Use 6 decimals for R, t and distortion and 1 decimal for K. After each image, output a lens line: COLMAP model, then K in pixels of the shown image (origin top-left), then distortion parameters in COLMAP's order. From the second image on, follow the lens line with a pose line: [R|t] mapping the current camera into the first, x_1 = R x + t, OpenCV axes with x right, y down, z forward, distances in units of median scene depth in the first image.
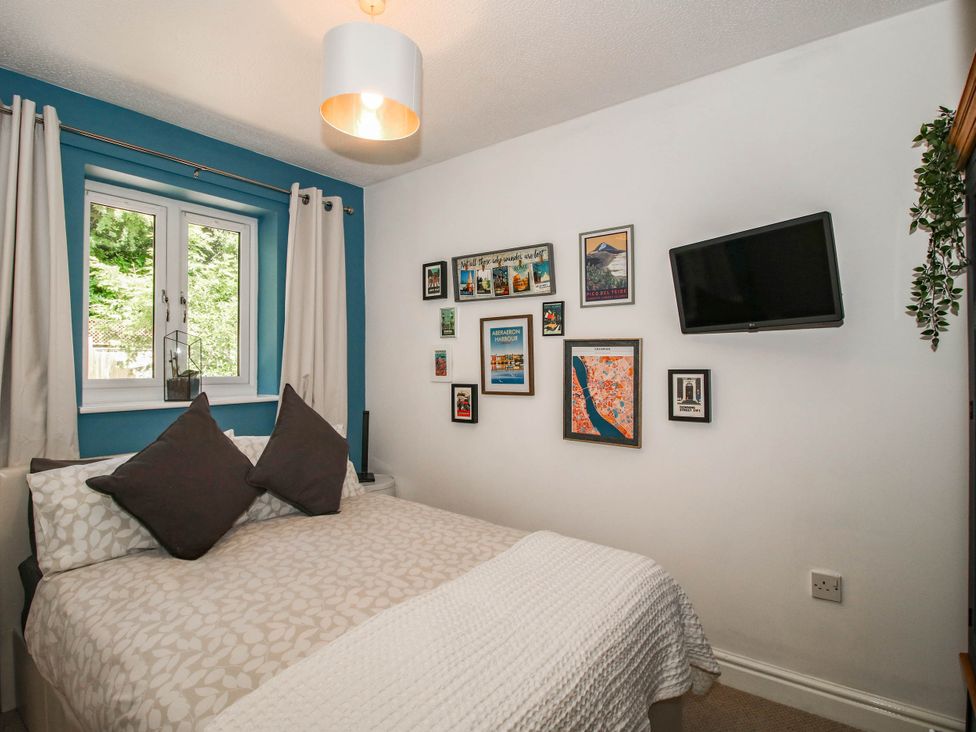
lens RADIAL K [[508.8, 0, 486.0], [0, 508.8, 359.4], [0, 0, 1]] dist [-0.010610, -0.005359]
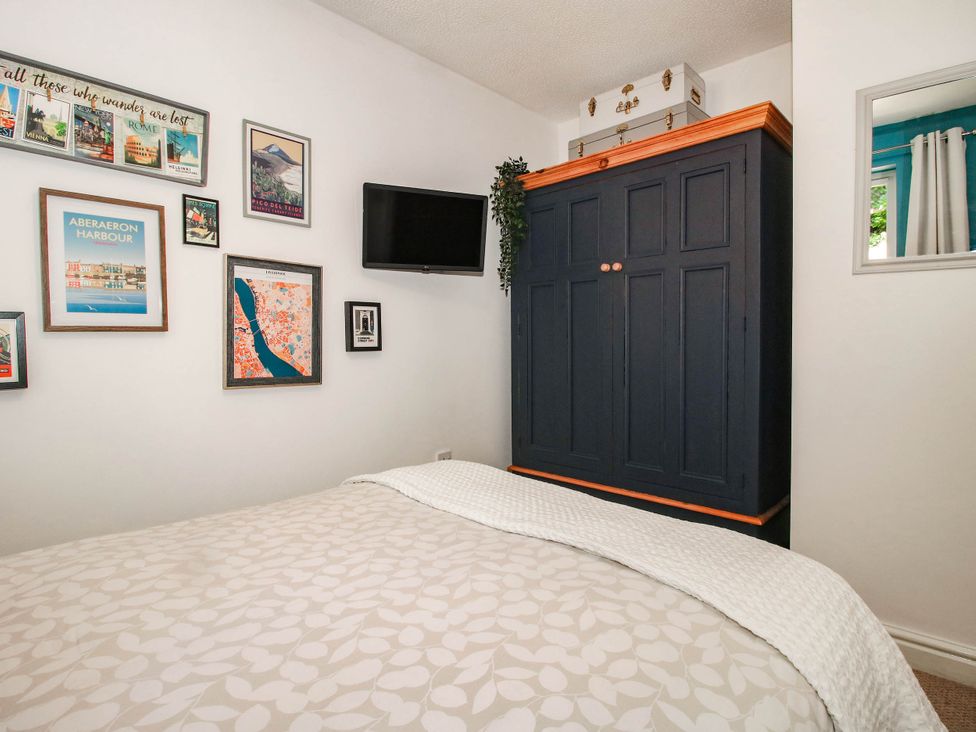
lens RADIAL K [[508.8, 0, 485.4], [0, 508.8, 358.9], [0, 0, 1]] dist [-0.010610, -0.005359]
pose [[0.122540, -0.026799, 0.992102, -0.543753], [0.002751, 0.999641, 0.026663, 0.096682], [-0.992460, -0.000538, 0.122570, 0.546001]]
